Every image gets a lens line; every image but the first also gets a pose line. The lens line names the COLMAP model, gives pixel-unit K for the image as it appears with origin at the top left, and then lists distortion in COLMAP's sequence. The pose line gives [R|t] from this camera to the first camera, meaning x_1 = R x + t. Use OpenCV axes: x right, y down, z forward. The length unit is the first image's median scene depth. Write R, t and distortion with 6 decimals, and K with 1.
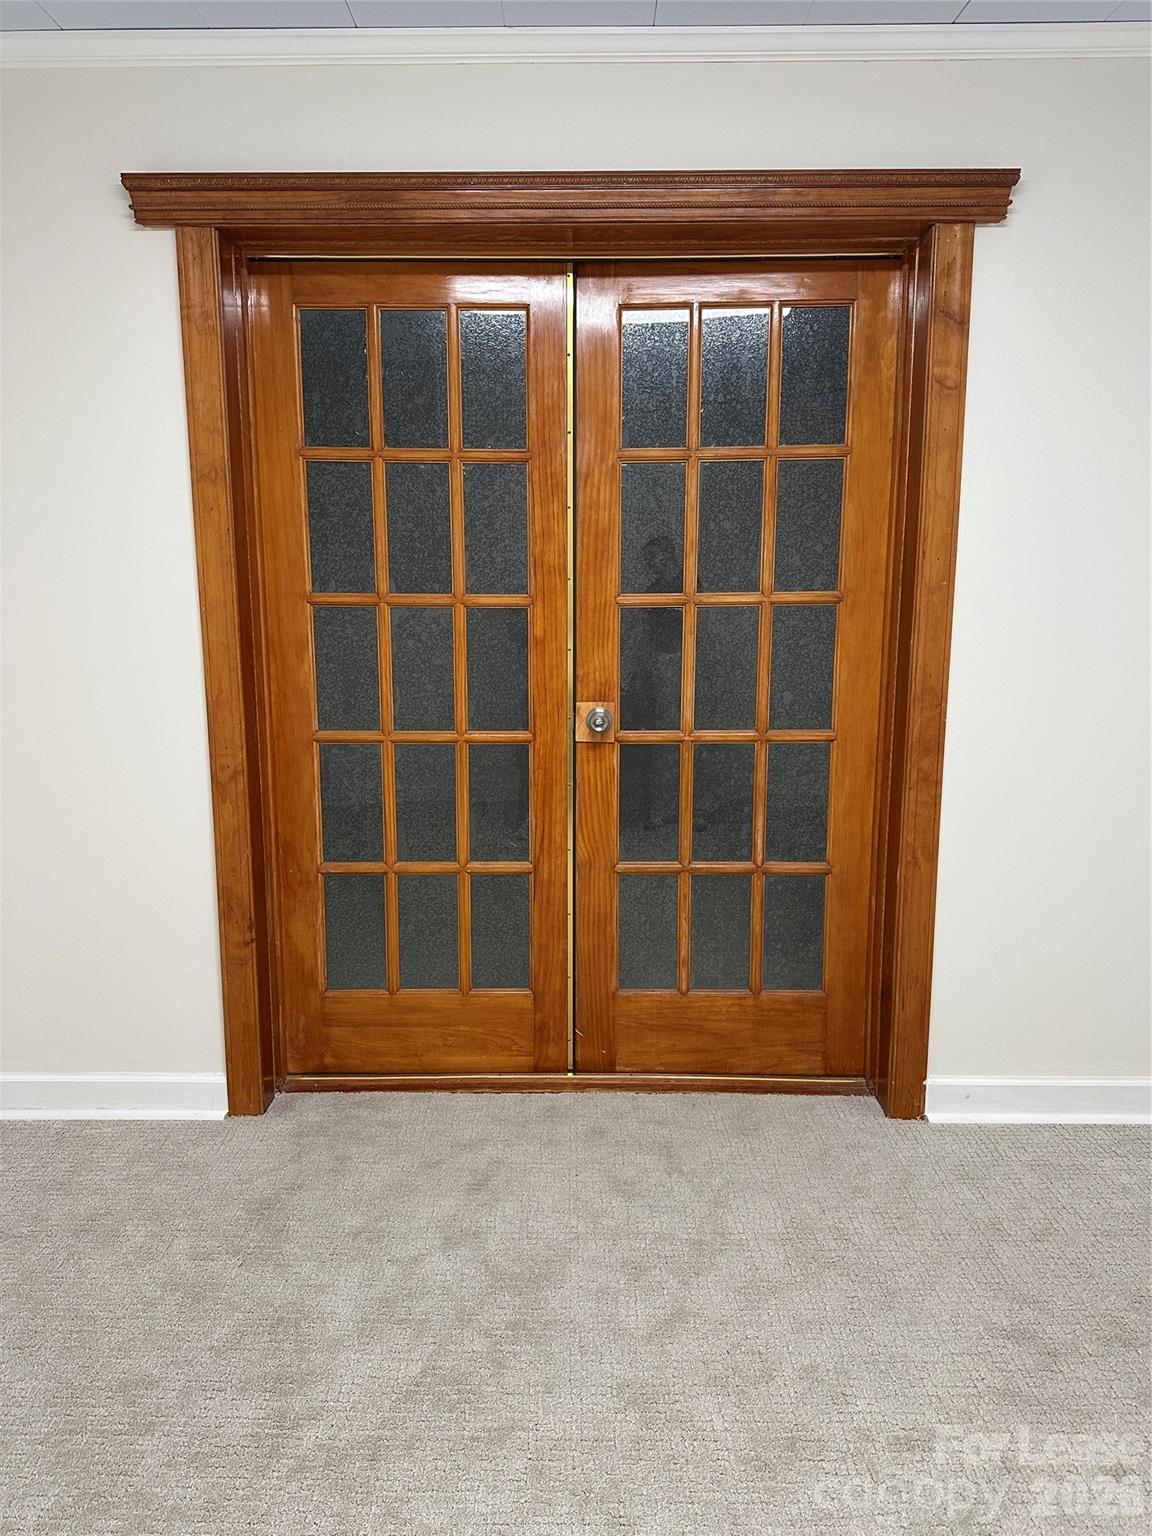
lens RADIAL K [[1091.8, 0, 568.0], [0, 1091.8, 758.0], [0, 0, 1]] dist [0.050996, -0.052887]
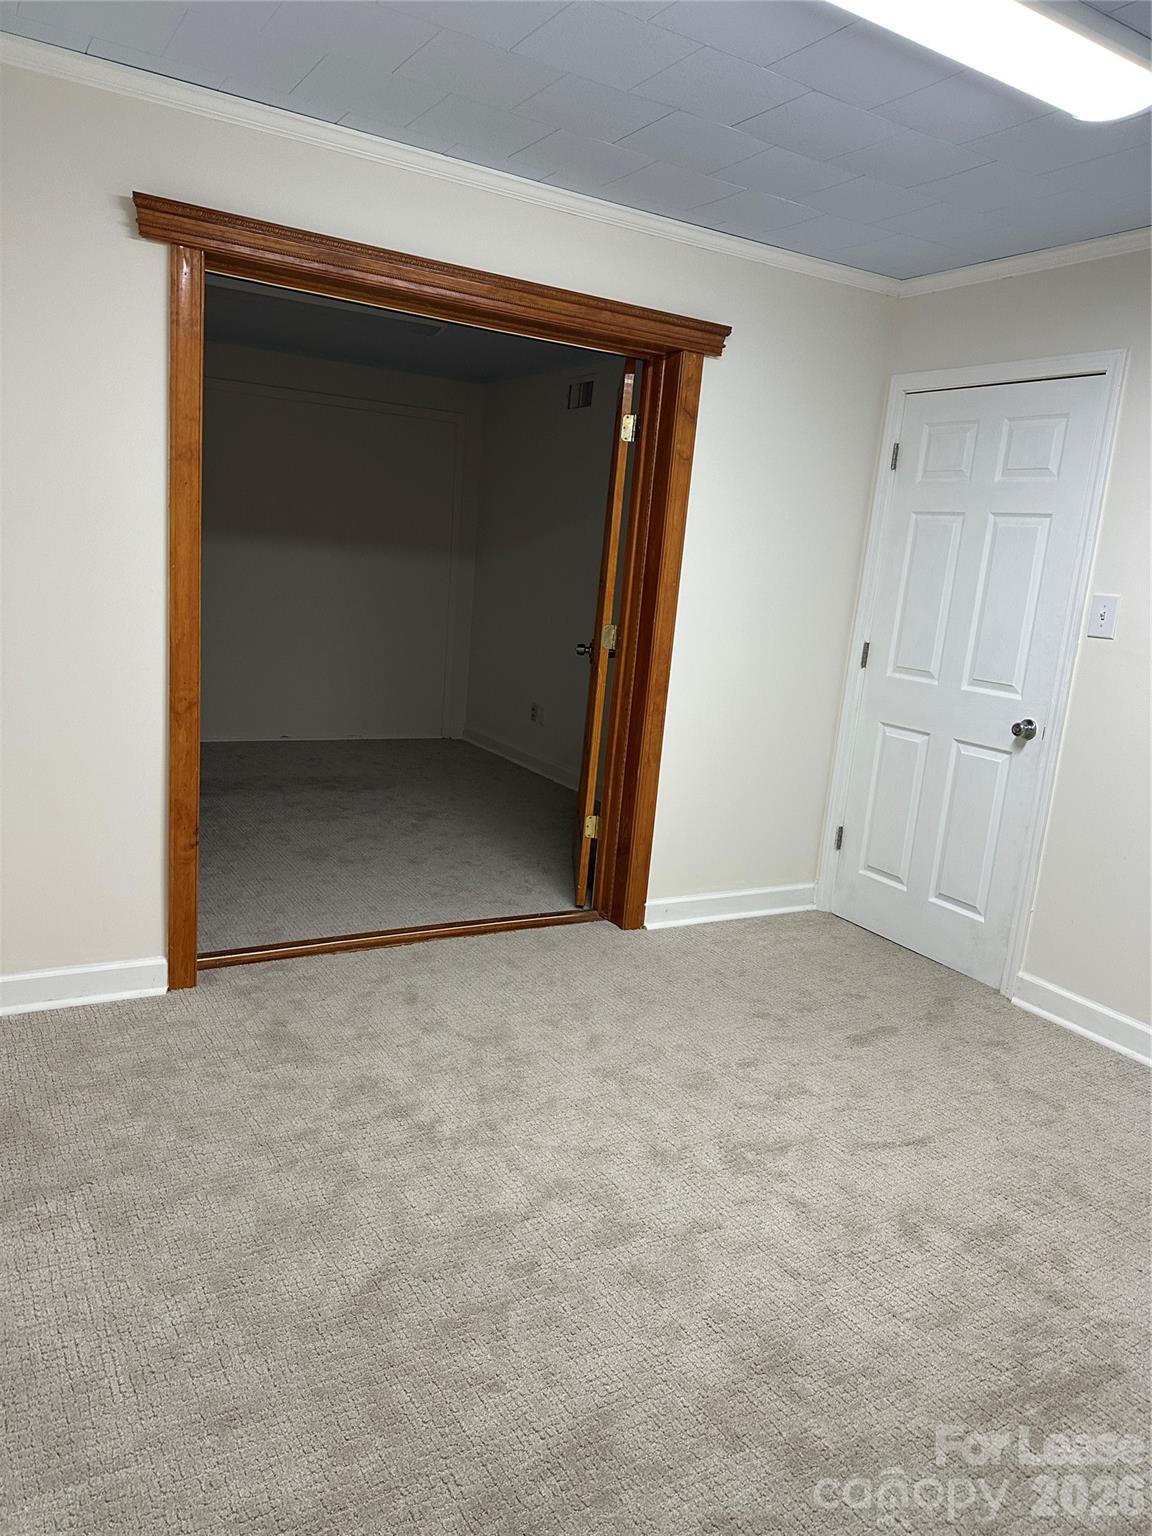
lens RADIAL K [[1091.8, 0, 568.2], [0, 1091.8, 775.3], [0, 0, 1]] dist [0.050996, -0.052887]
pose [[0.851345, -0.033622, 0.523528, -0.595893], [-0.000558, 0.997886, 0.064993, 0.012792], [-0.524606, -0.055624, 0.849526, -0.252664]]
